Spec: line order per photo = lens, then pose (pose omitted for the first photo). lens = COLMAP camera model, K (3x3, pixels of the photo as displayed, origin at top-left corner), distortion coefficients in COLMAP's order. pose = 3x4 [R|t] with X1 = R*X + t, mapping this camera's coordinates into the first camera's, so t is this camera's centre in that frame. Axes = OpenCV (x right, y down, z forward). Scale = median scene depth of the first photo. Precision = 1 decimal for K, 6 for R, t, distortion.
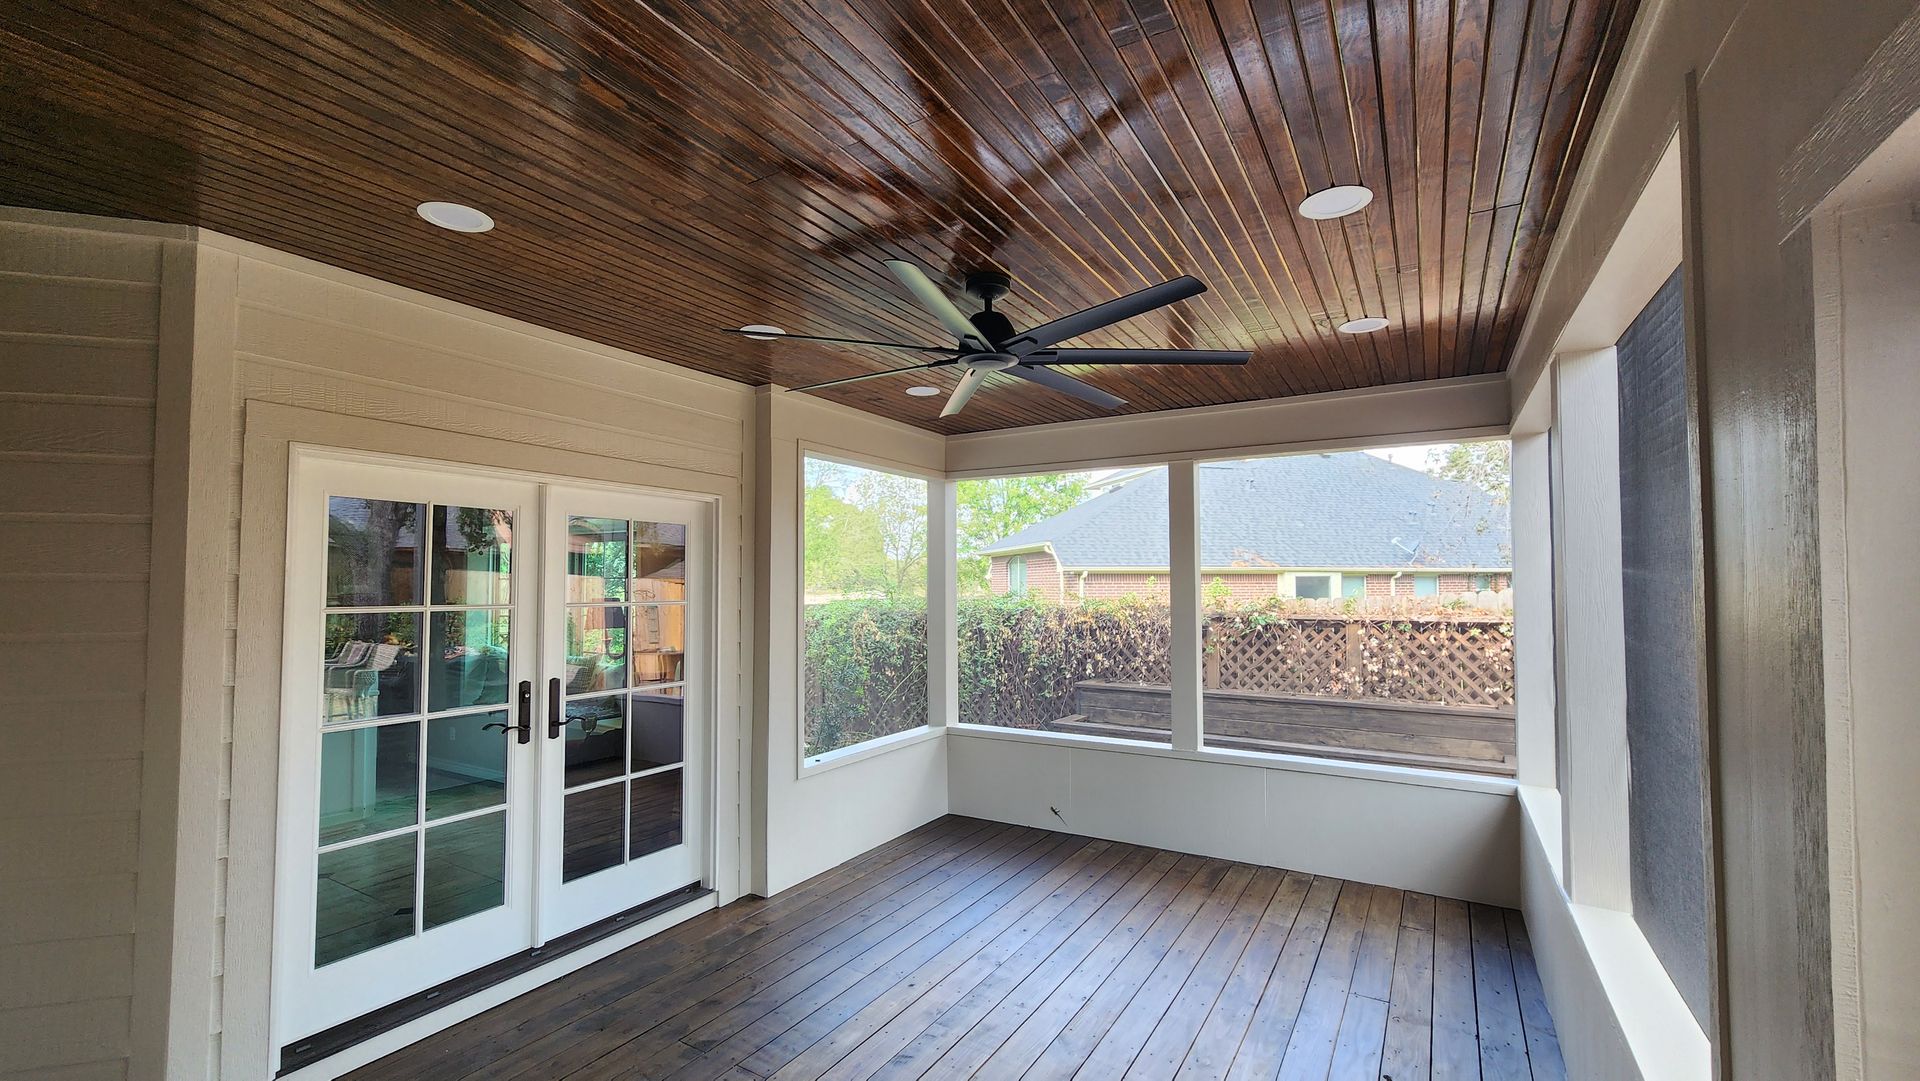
lens RADIAL K [[788.2, 0, 959.5], [0, 788.2, 552.0], [0, 0, 1]] dist [-0.001249, -0.000085]
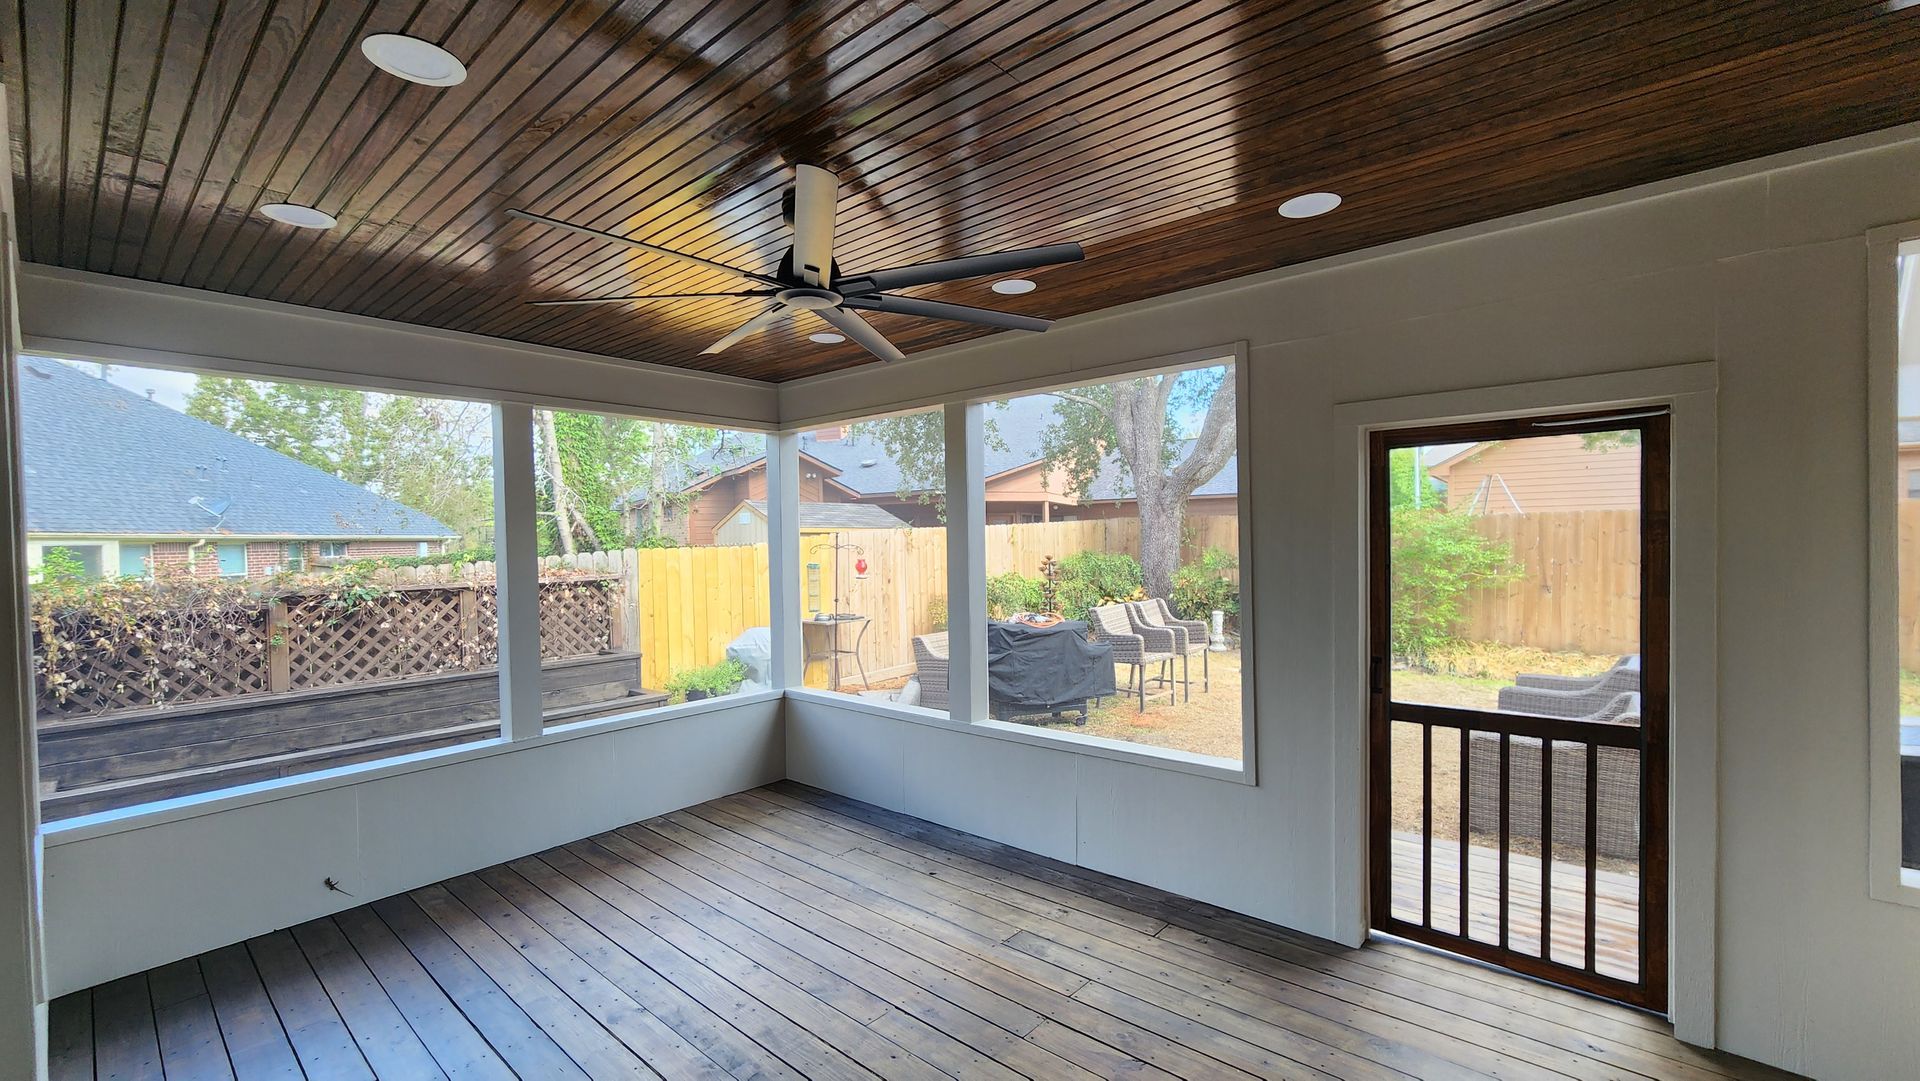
lens RADIAL K [[788.2, 0, 964.2], [0, 788.2, 551.5], [0, 0, 1]] dist [-0.001249, -0.000085]
pose [[0.161664, -0.015634, 0.986722, -0.478106], [-0.023172, 0.999539, 0.019634, 0.016767], [-0.986574, -0.026039, 0.161227, 0.379504]]
